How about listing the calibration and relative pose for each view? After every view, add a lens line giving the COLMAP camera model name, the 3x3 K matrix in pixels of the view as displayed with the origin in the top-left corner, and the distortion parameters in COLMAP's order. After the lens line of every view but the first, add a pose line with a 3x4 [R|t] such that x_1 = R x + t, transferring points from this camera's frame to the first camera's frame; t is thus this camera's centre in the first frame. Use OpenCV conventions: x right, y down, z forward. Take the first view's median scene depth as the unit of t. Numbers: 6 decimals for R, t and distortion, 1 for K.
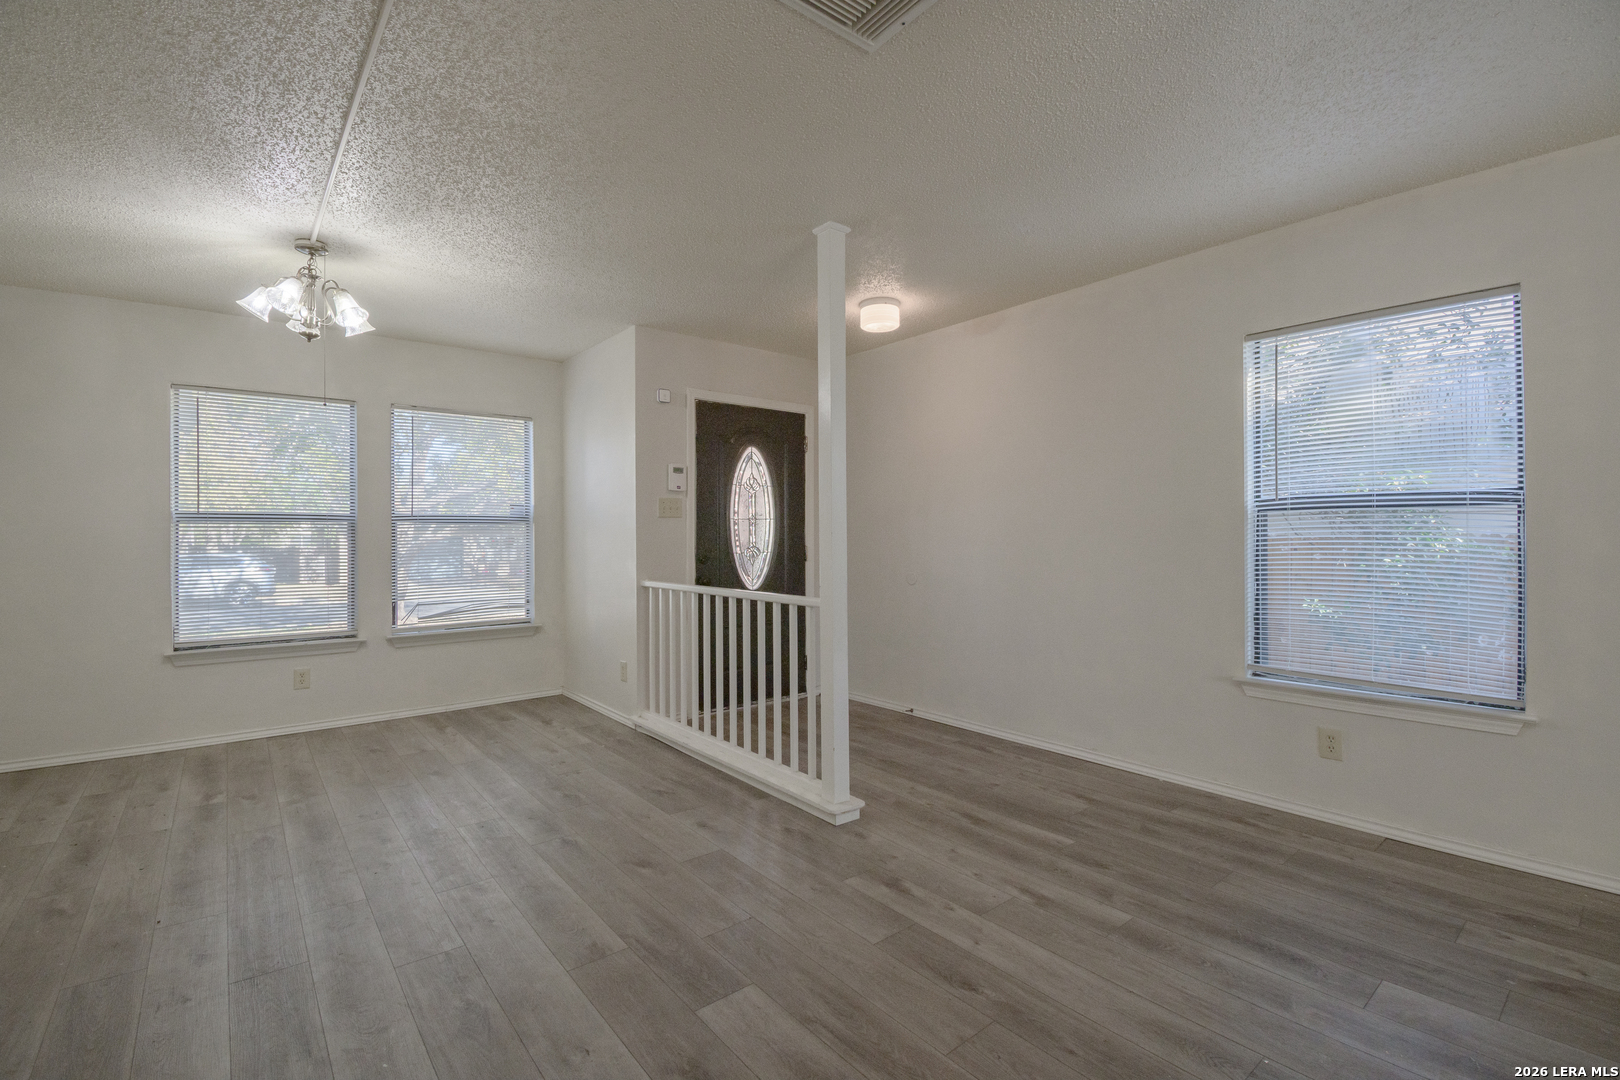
lens RADIAL K [[713.1, 0, 805.1], [0, 713.1, 538.8], [0, 0, 1]] dist [0.014584, -0.022267]
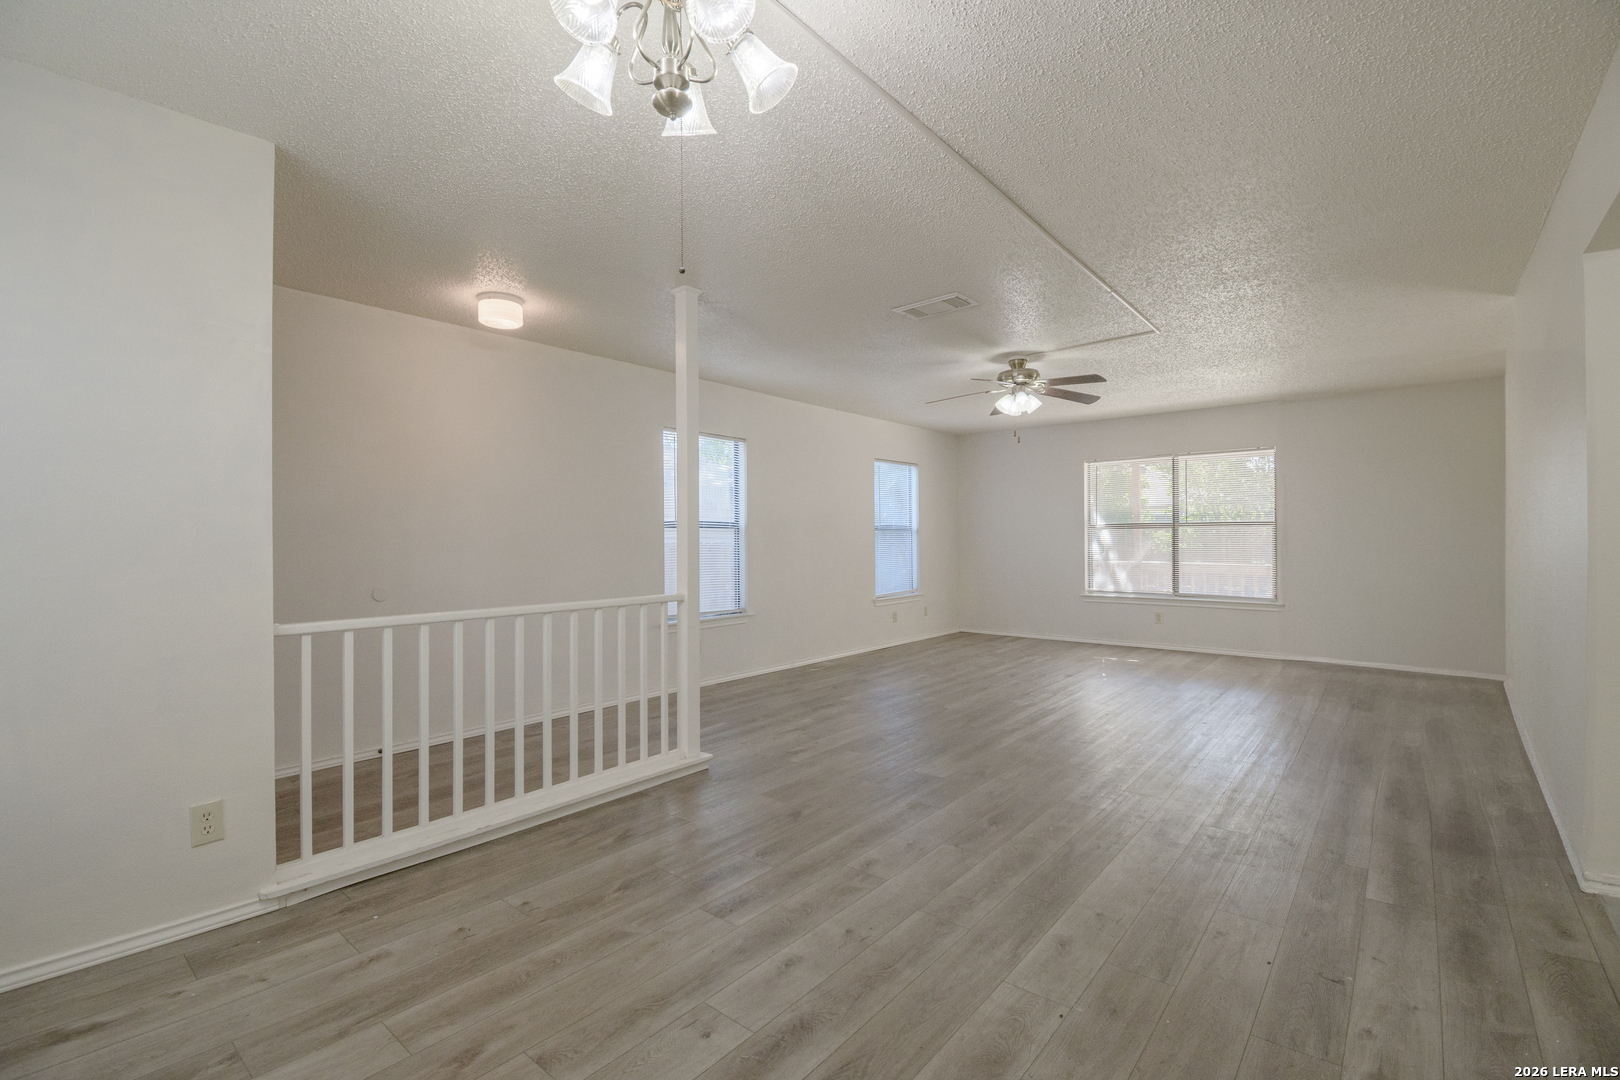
lens RADIAL K [[713.1, 0, 805.1], [0, 713.1, 538.8], [0, 0, 1]] dist [0.014584, -0.022267]
pose [[-0.194508, 0.007911, 0.980869, -0.924382], [0.012487, 0.999906, -0.005588, 0.002335], [-0.980821, 0.011161, -0.194589, 0.800596]]
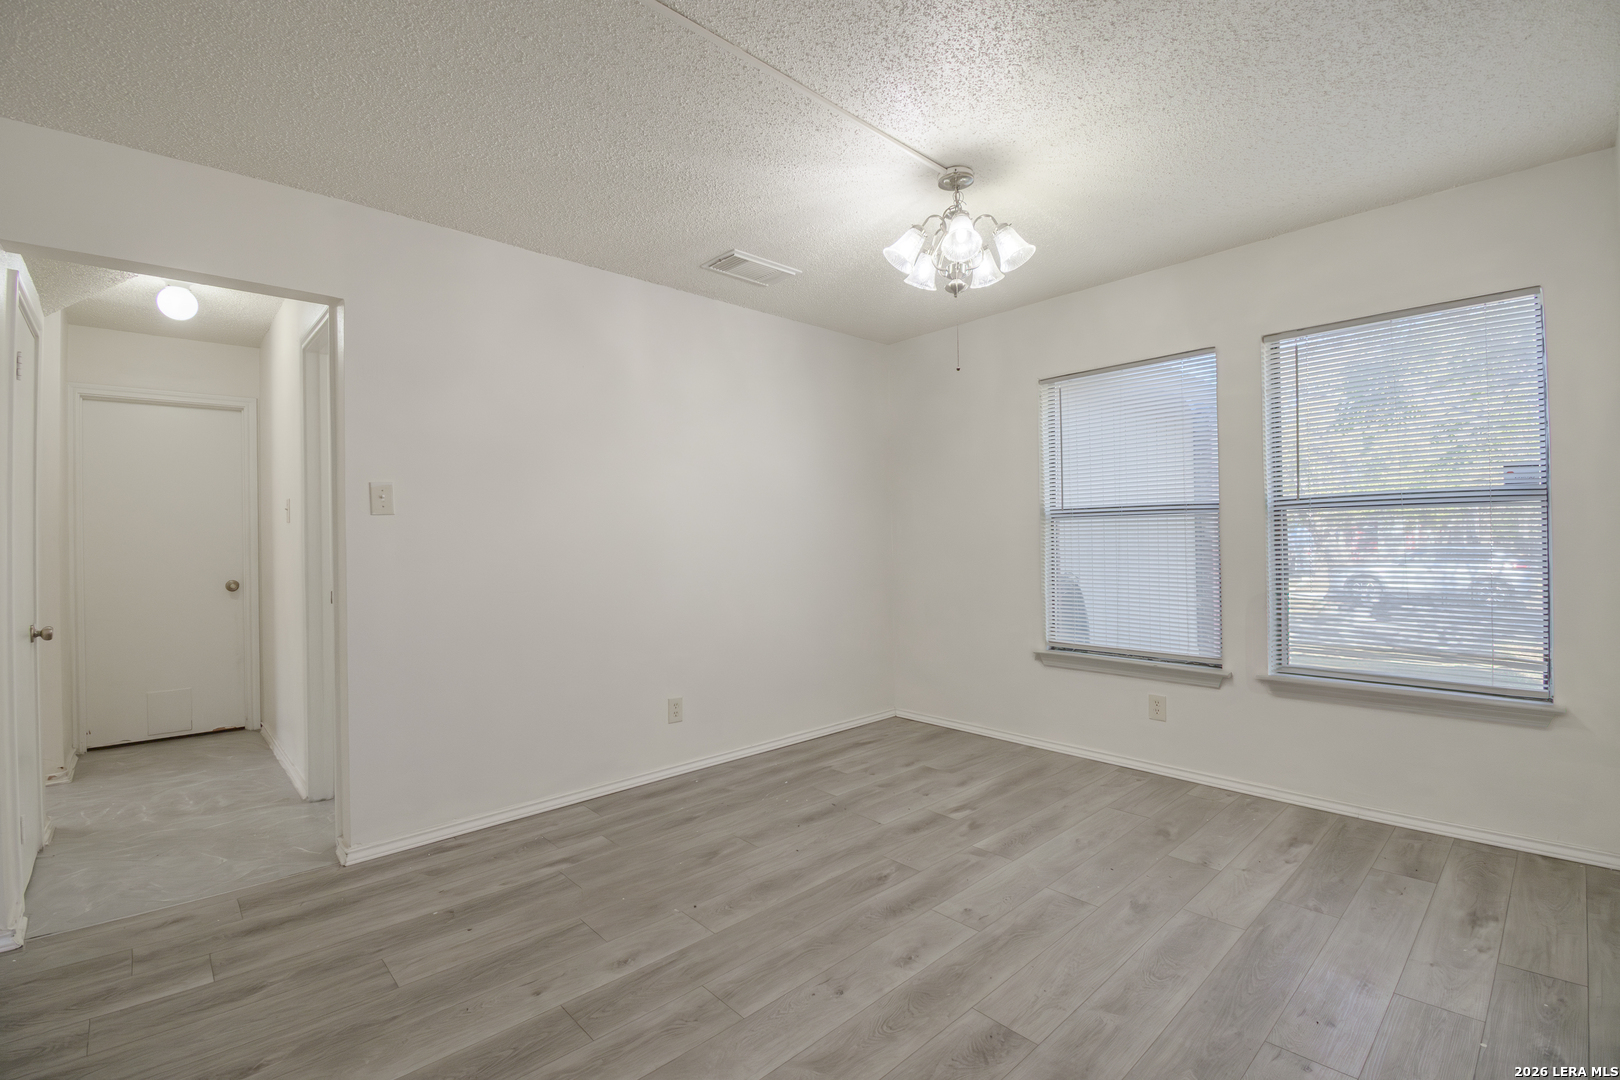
lens RADIAL K [[713.1, 0, 805.1], [0, 713.1, 538.8], [0, 0, 1]] dist [0.014584, -0.022267]
pose [[0.068429, 0.002232, -0.997654, 0.085349], [0.010889, 0.999936, 0.002984, -0.002627], [0.997597, -0.011068, 0.068400, 0.610969]]
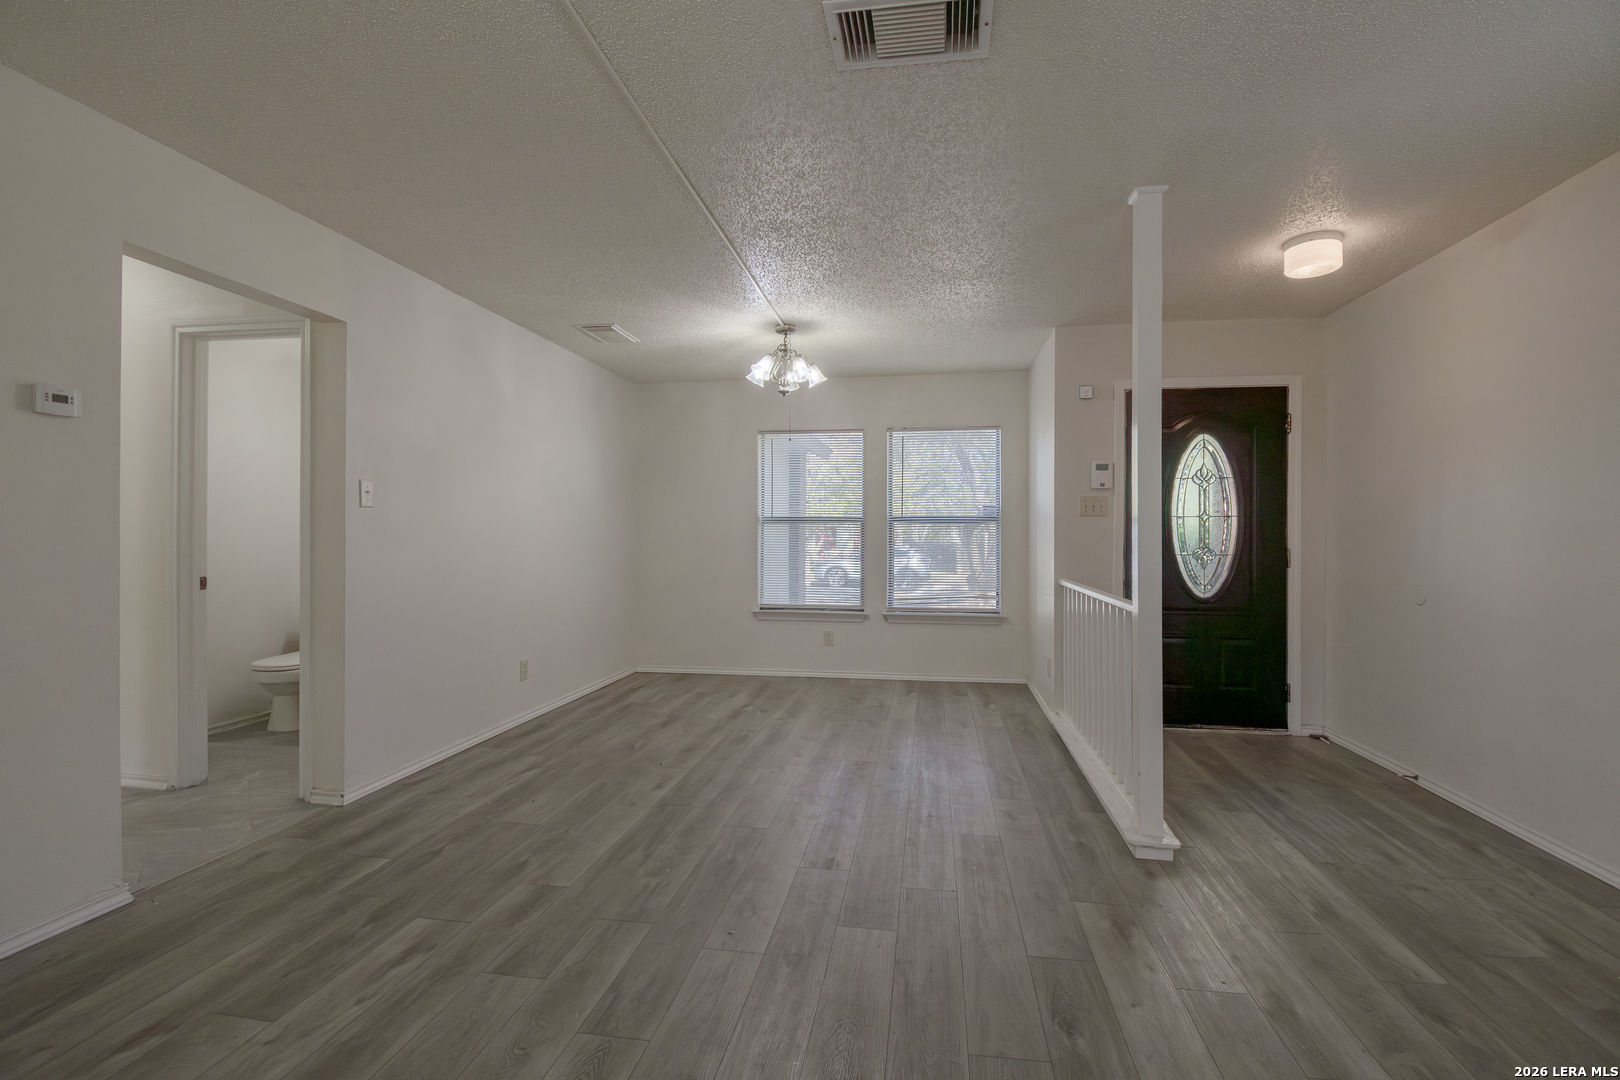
lens RADIAL K [[726.4, 0, 825.4], [0, 726.4, 529.3], [0, 0, 1]] dist [0.020587, -0.024195]
pose [[0.680212, 0.001971, -0.733013, 0.336531], [-0.009765, 0.999932, -0.006373, -0.002093], [0.732951, 0.011493, 0.680185, 0.061418]]
